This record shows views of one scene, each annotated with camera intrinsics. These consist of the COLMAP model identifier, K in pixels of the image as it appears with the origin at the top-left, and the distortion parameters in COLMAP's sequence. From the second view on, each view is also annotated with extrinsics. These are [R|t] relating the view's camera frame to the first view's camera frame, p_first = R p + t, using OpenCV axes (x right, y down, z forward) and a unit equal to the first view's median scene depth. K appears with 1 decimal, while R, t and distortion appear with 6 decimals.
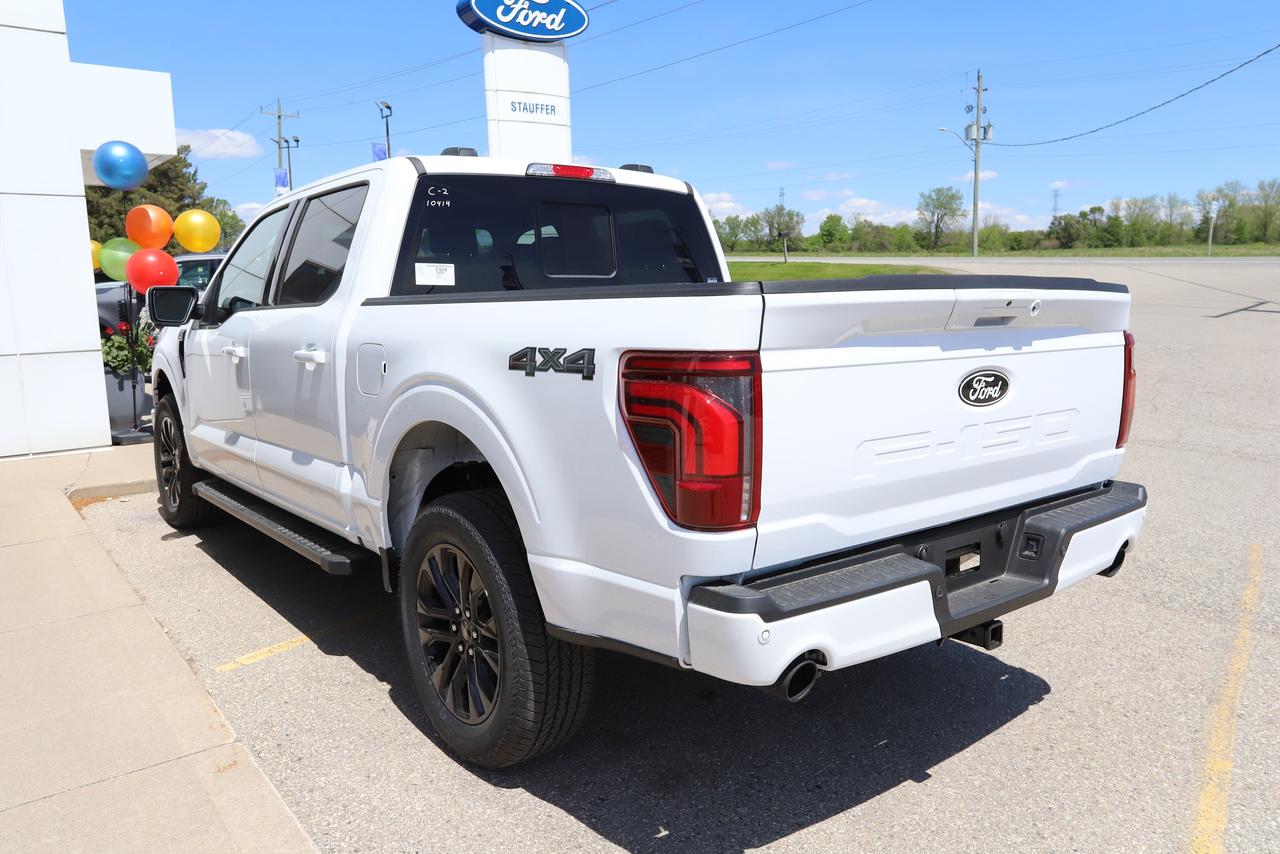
lens RADIAL K [[987.3, 0, 641.3], [0, 987.3, 437.5], [0, 0, 1]] dist [-0.013970, 0.008213]
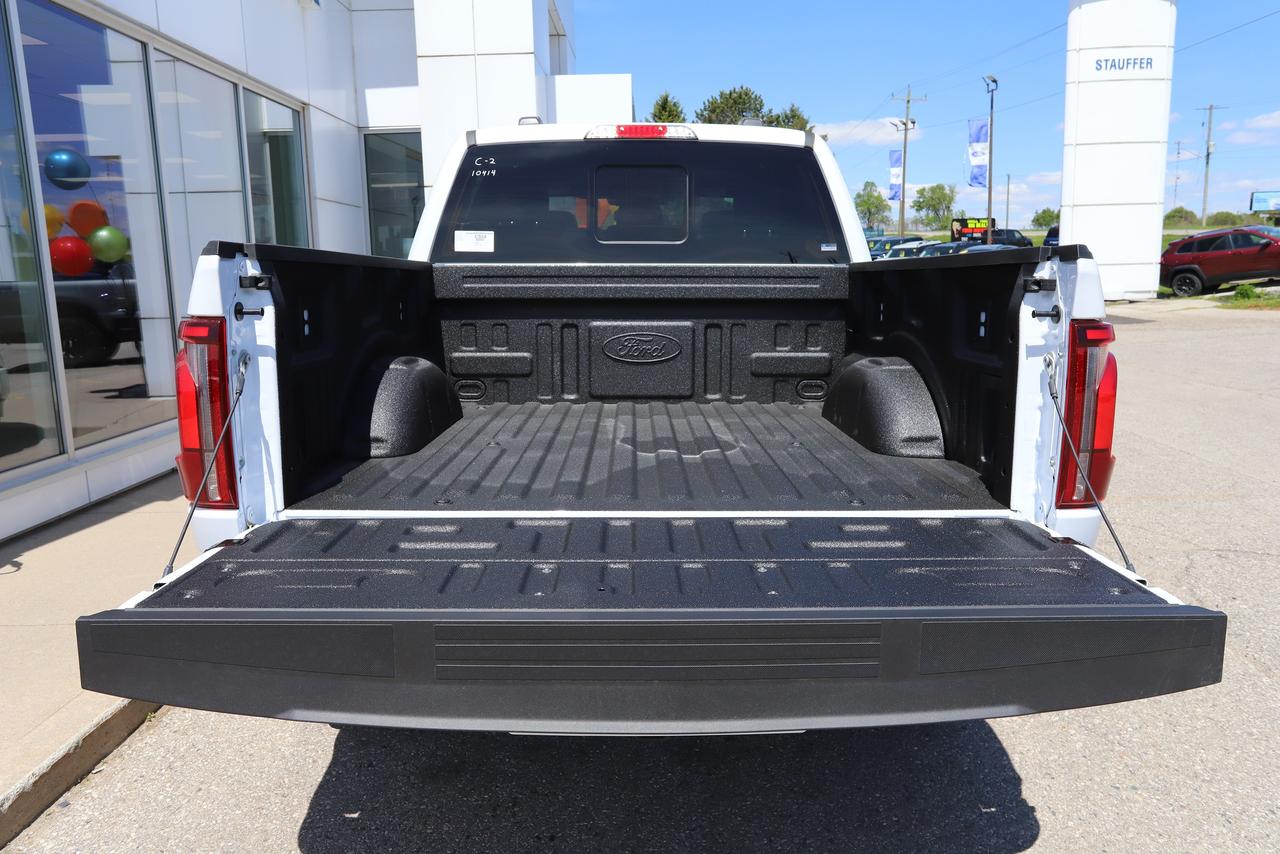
lens RADIAL K [[917.9, 0, 648.6], [0, 917.9, 424.1], [0, 0, 1]] dist [-0.003936, 0.000393]
pose [[0.786042, 0.109338, -0.608427, 0.557345], [-0.094402, 0.993921, 0.056654, -0.043798], [0.610923, 0.012904, 0.791585, 0.338443]]
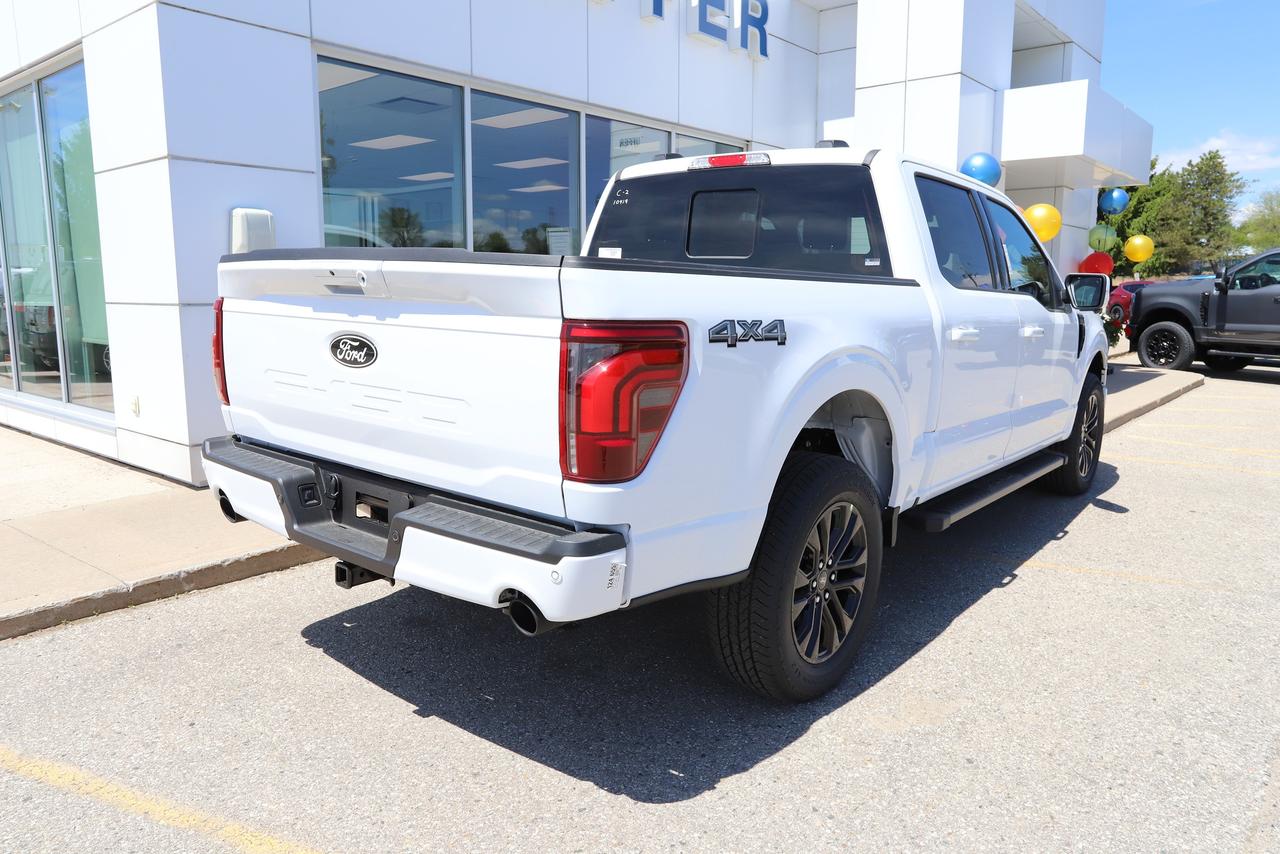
lens RADIAL K [[870.1, 0, 635.1], [0, 870.1, 417.0], [0, 0, 1]] dist [-0.012693, 0.000412]
pose [[0.216448, 0.167932, -0.961743, 0.977190], [-0.161953, 0.977623, 0.134256, -0.114431], [0.962768, 0.126698, 0.238802, 0.777951]]
